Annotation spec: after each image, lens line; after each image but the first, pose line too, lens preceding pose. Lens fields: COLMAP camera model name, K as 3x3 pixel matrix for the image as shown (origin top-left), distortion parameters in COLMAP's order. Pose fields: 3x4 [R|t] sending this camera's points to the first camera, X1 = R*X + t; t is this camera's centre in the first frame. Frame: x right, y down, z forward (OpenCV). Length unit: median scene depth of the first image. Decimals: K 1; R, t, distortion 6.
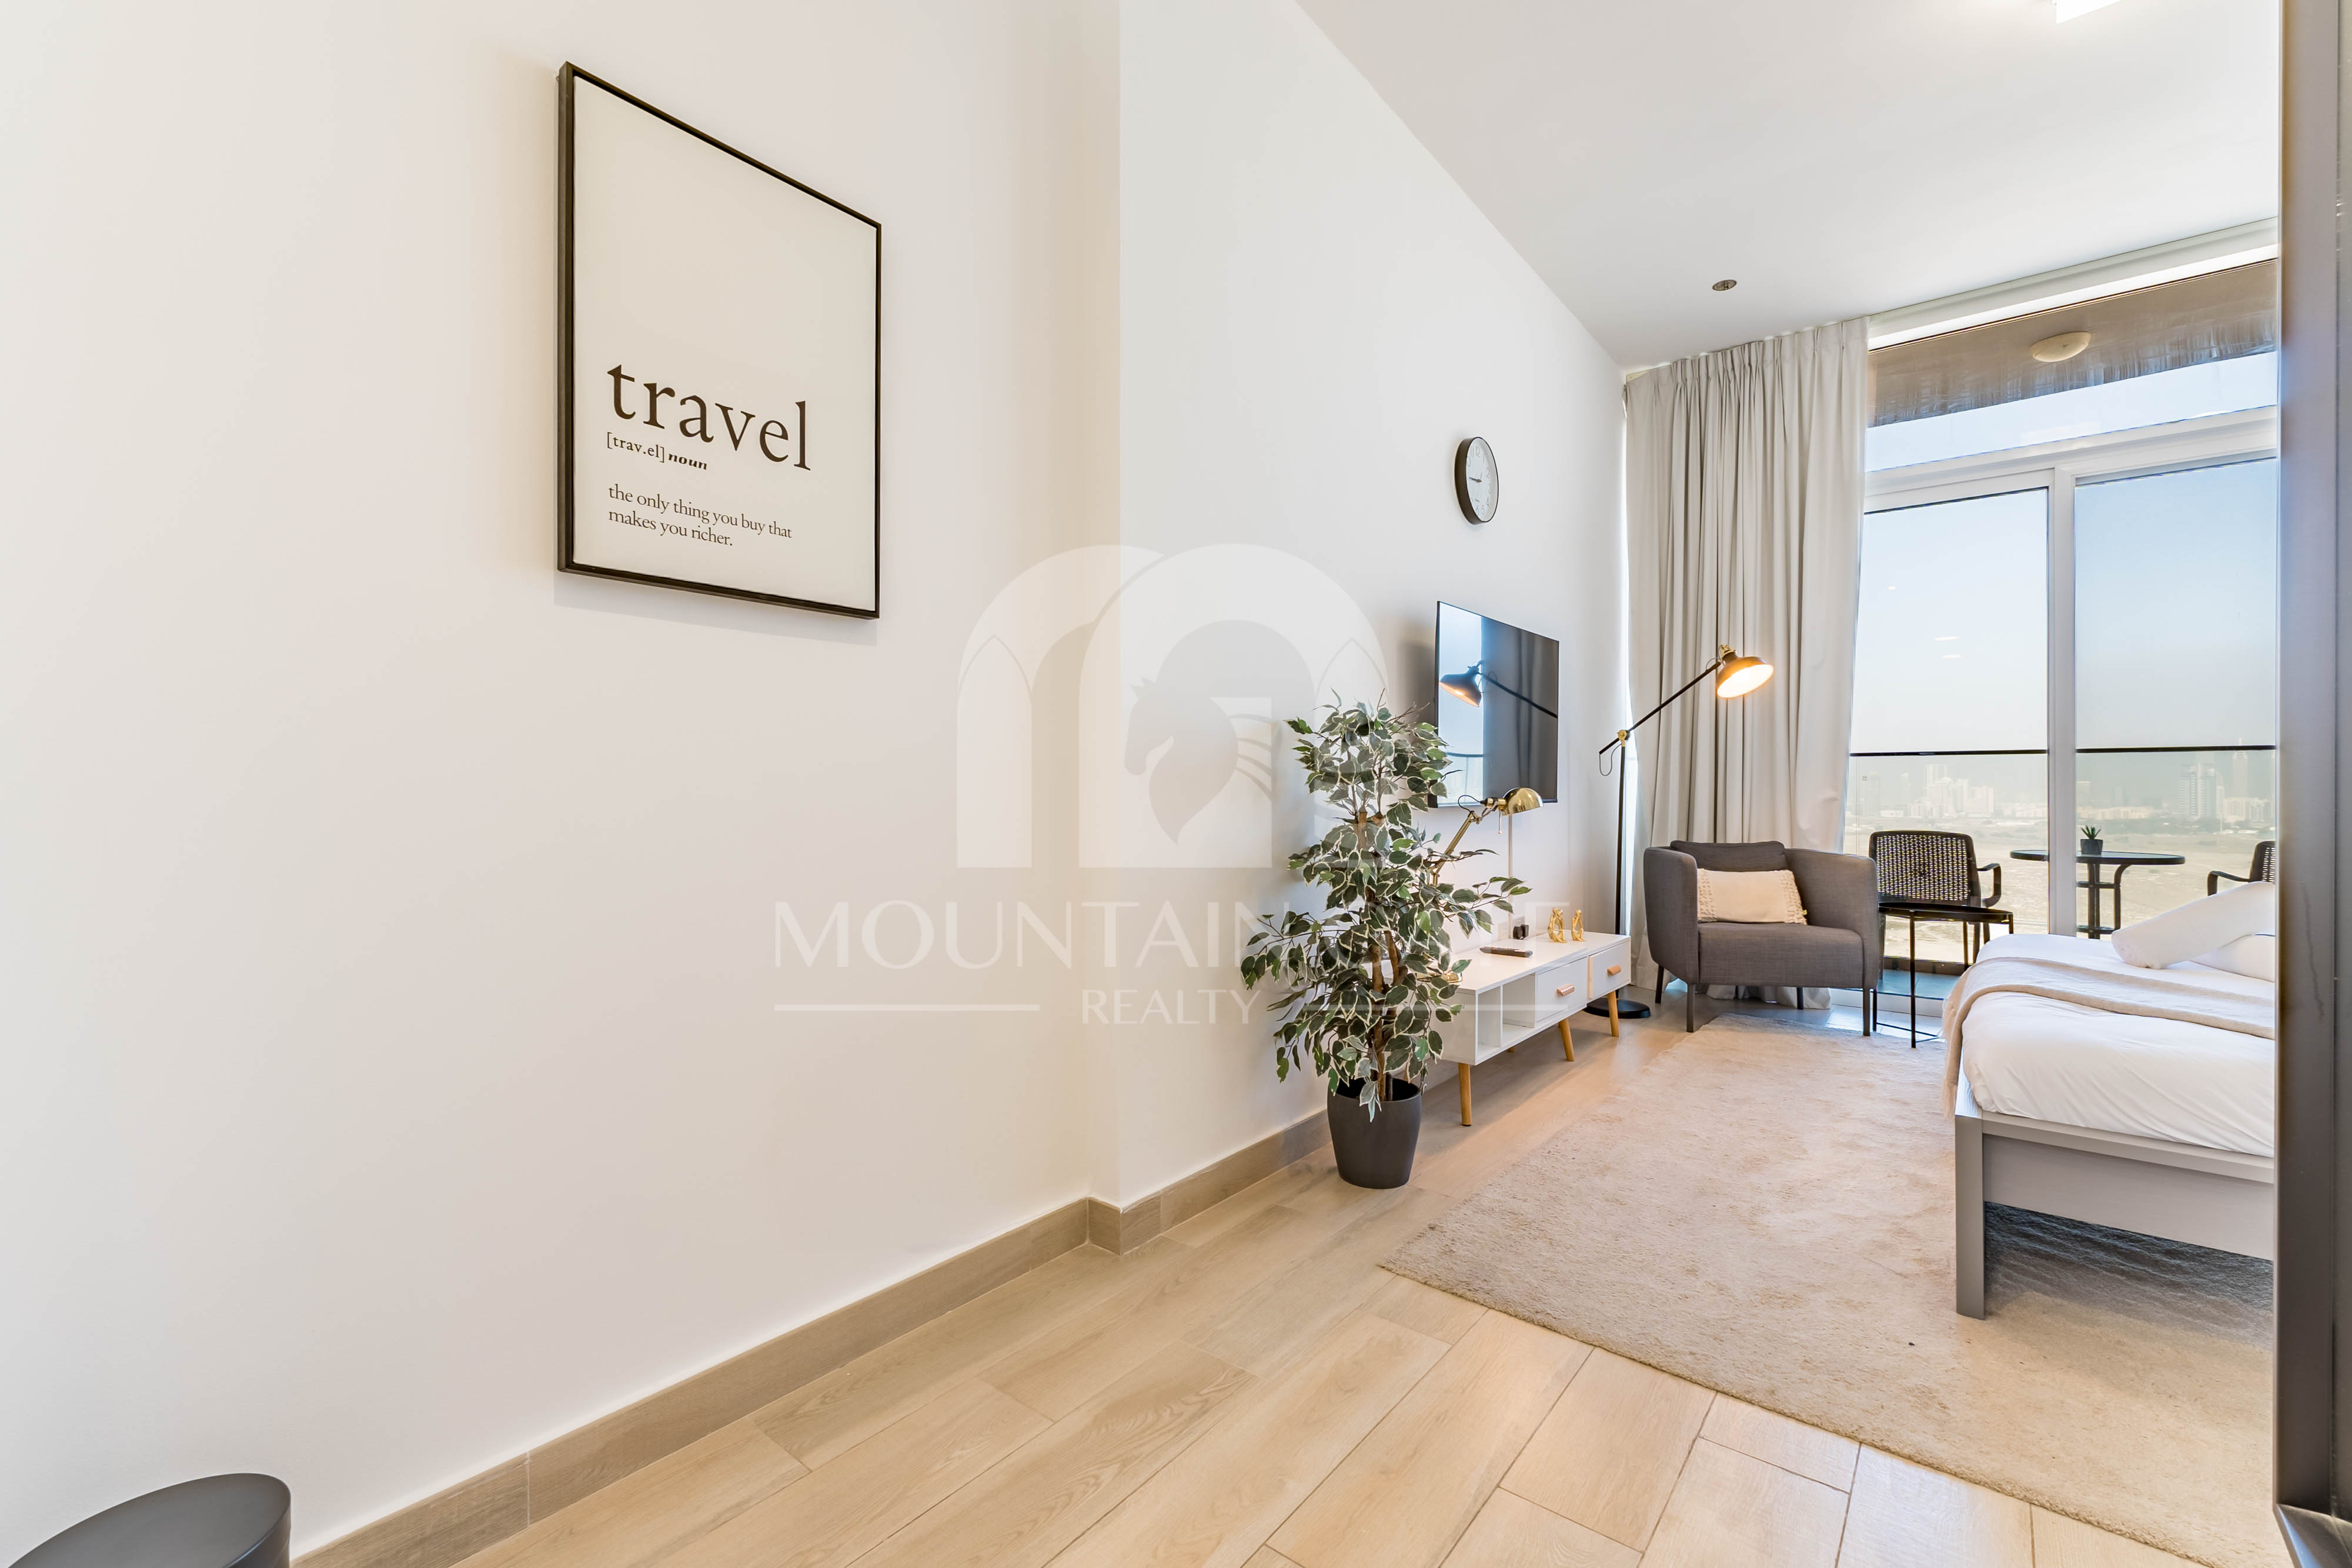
lens RADIAL K [[994.6, 0, 1190.0], [0, 994.6, 787.6], [0, 0, 1]] dist [0.006849, -0.000720]
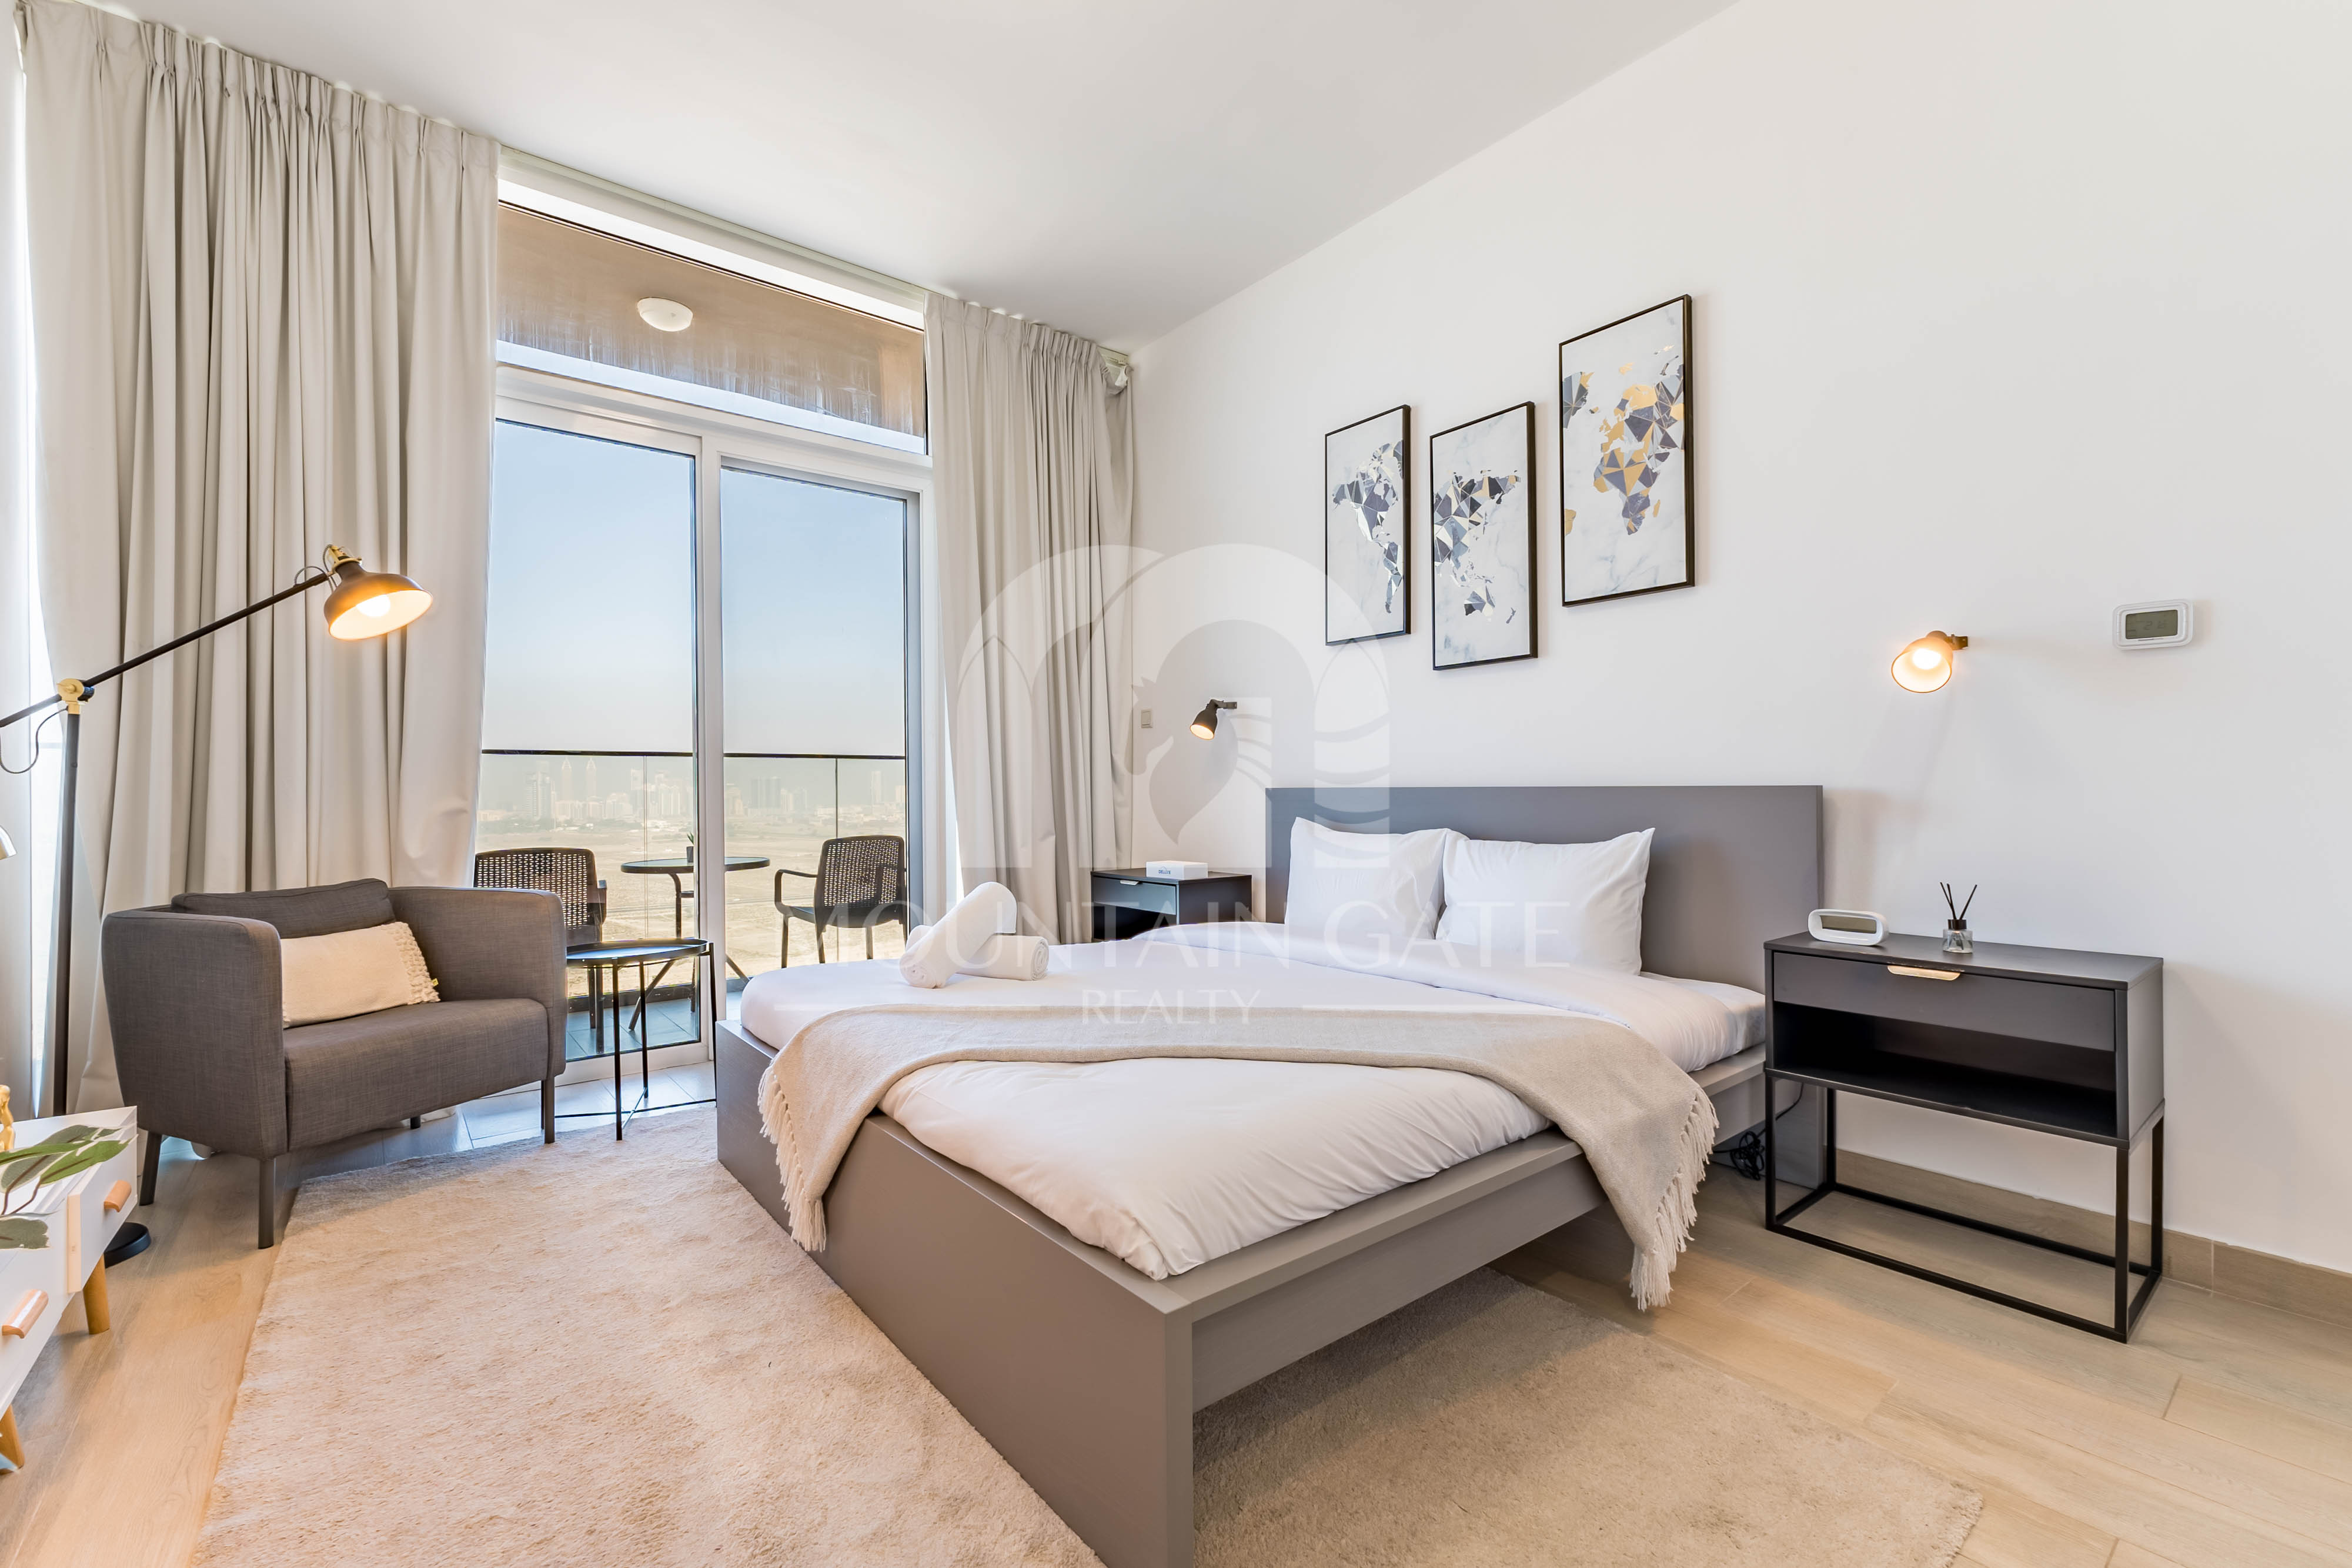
lens RADIAL K [[994.6, 0, 1178.8], [0, 994.6, 792.9], [0, 0, 1]] dist [0.006849, -0.000720]
pose [[0.208022, -0.005887, 0.978106, 0.066799], [0.006946, 0.999966, 0.004542, -0.001062], [-0.978100, 0.005849, 0.208055, 0.363099]]
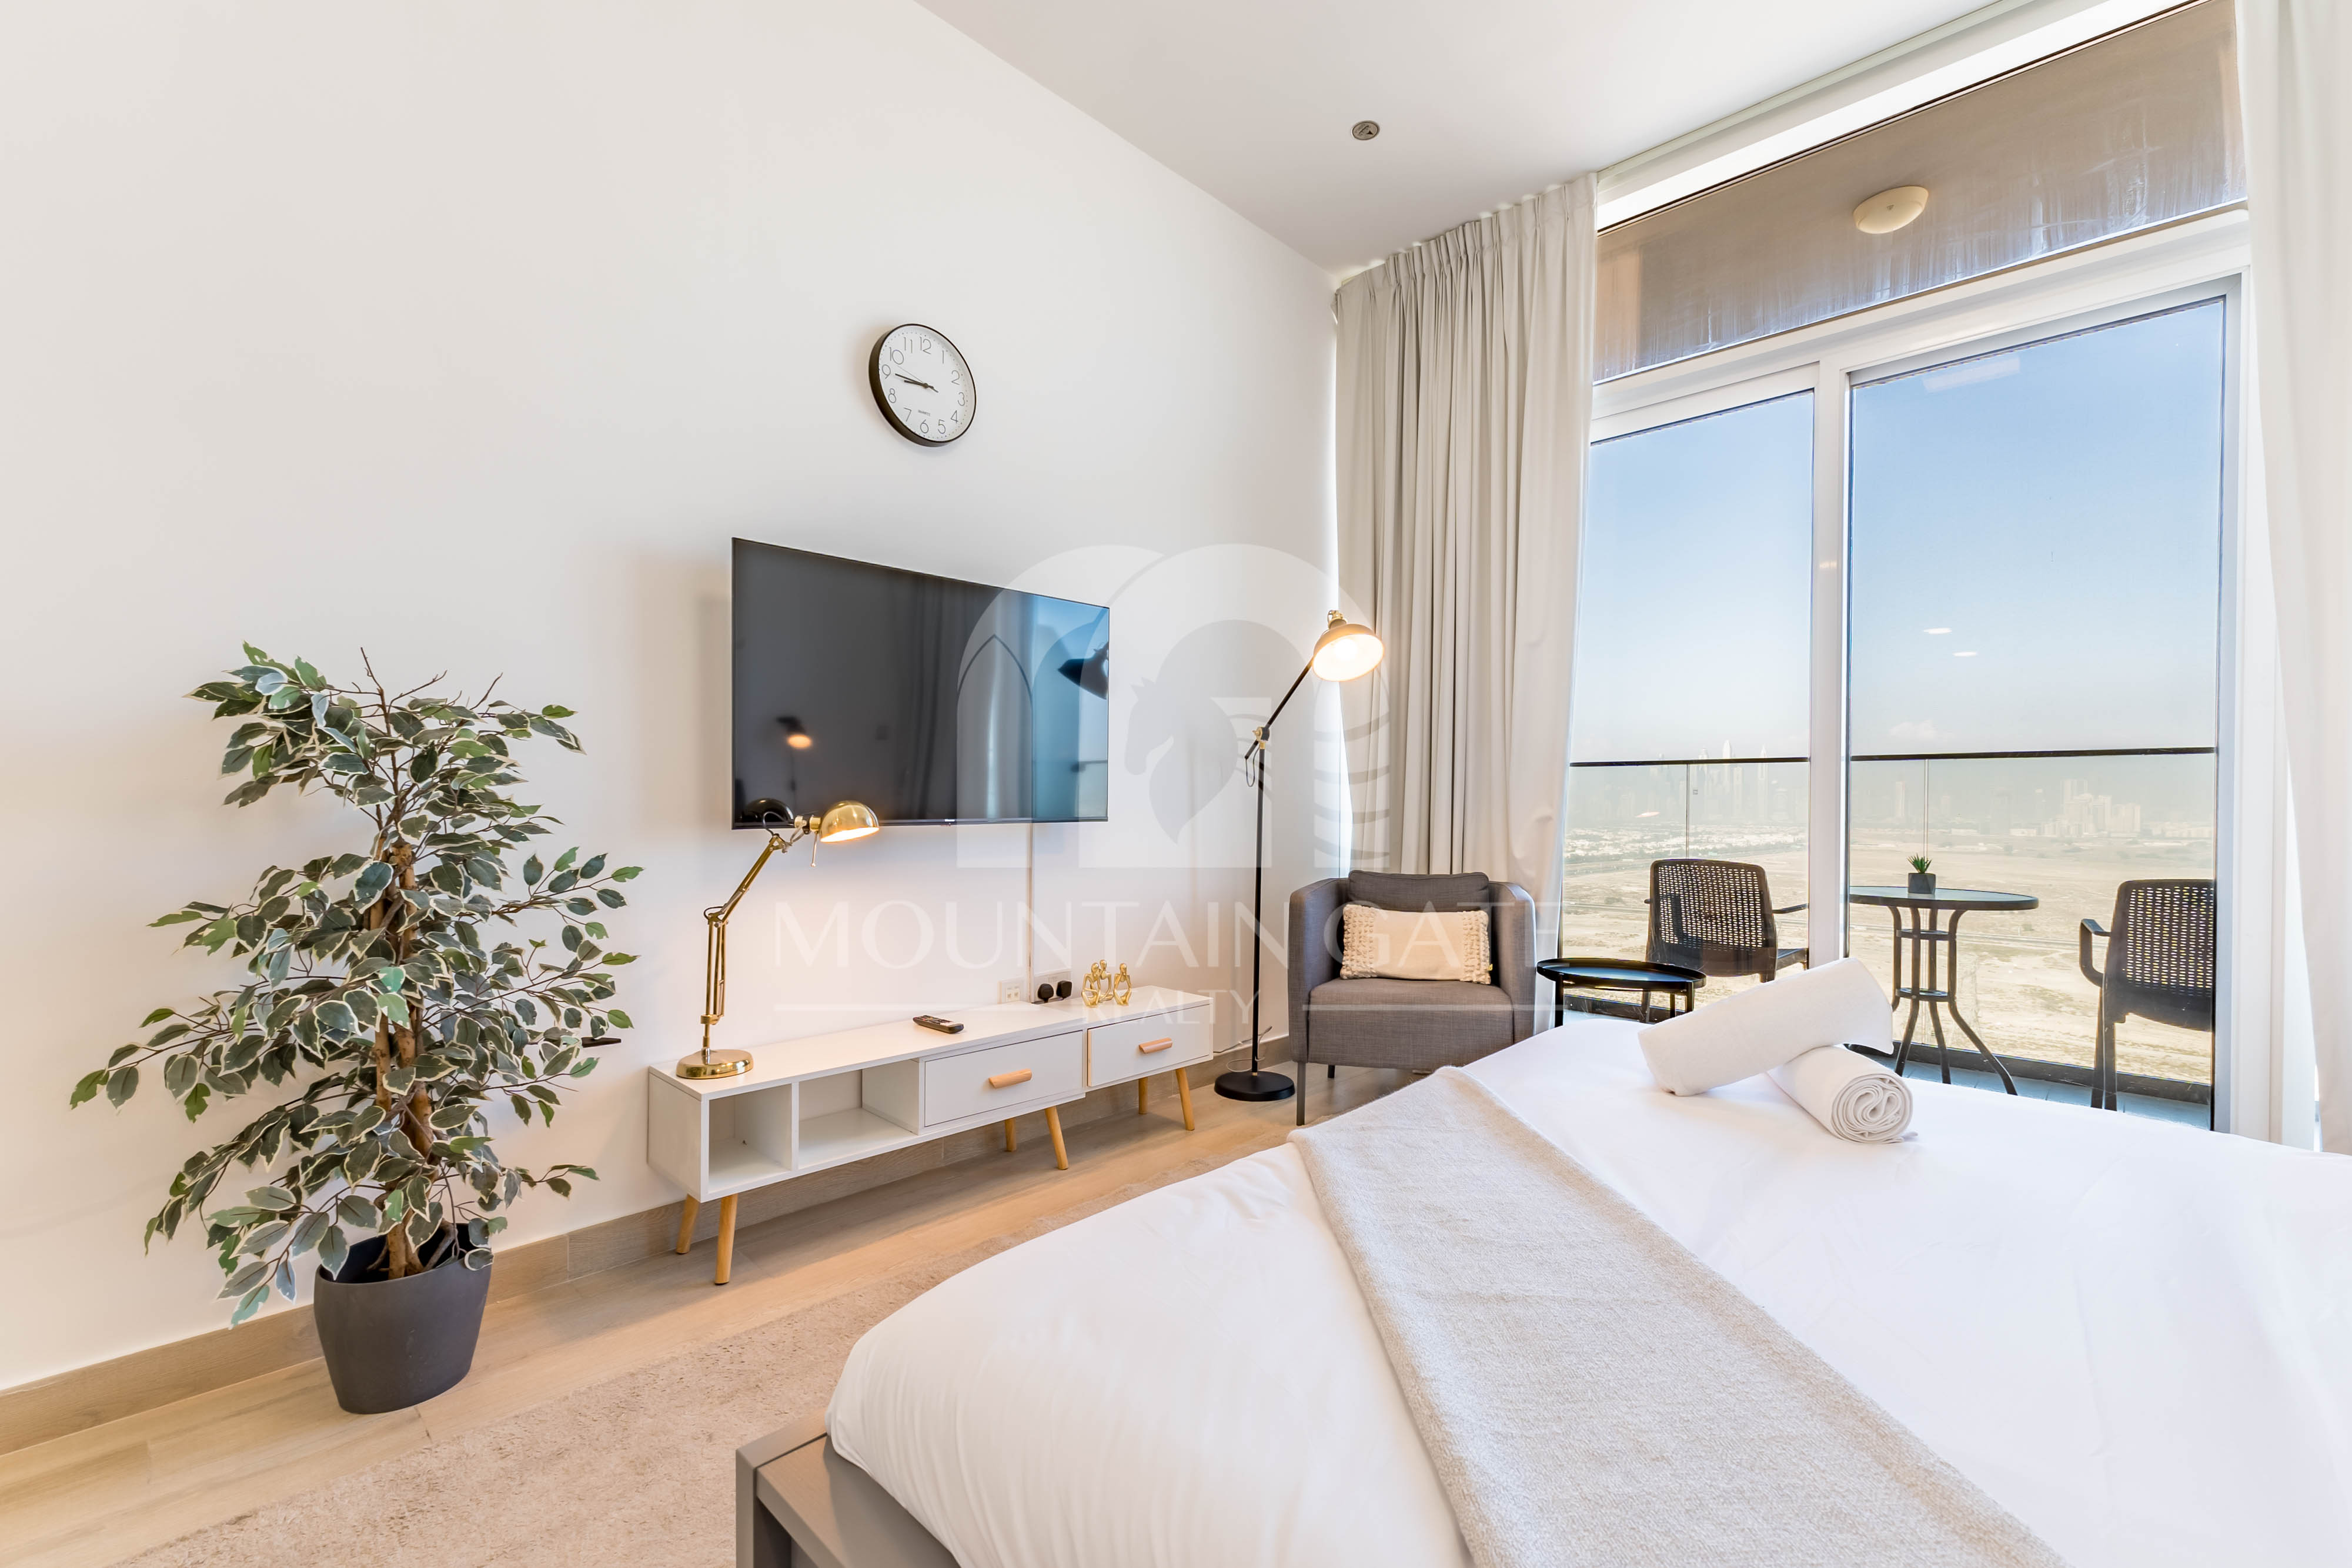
lens RADIAL K [[994.6, 0, 1189.3], [0, 994.6, 815.1], [0, 0, 1]] dist [0.006849, -0.000720]
pose [[0.996466, 0.005203, -0.083836, 0.436329], [-0.004049, 0.999895, 0.013932, -0.000592], [0.083900, -0.013543, 0.996382, 0.220535]]
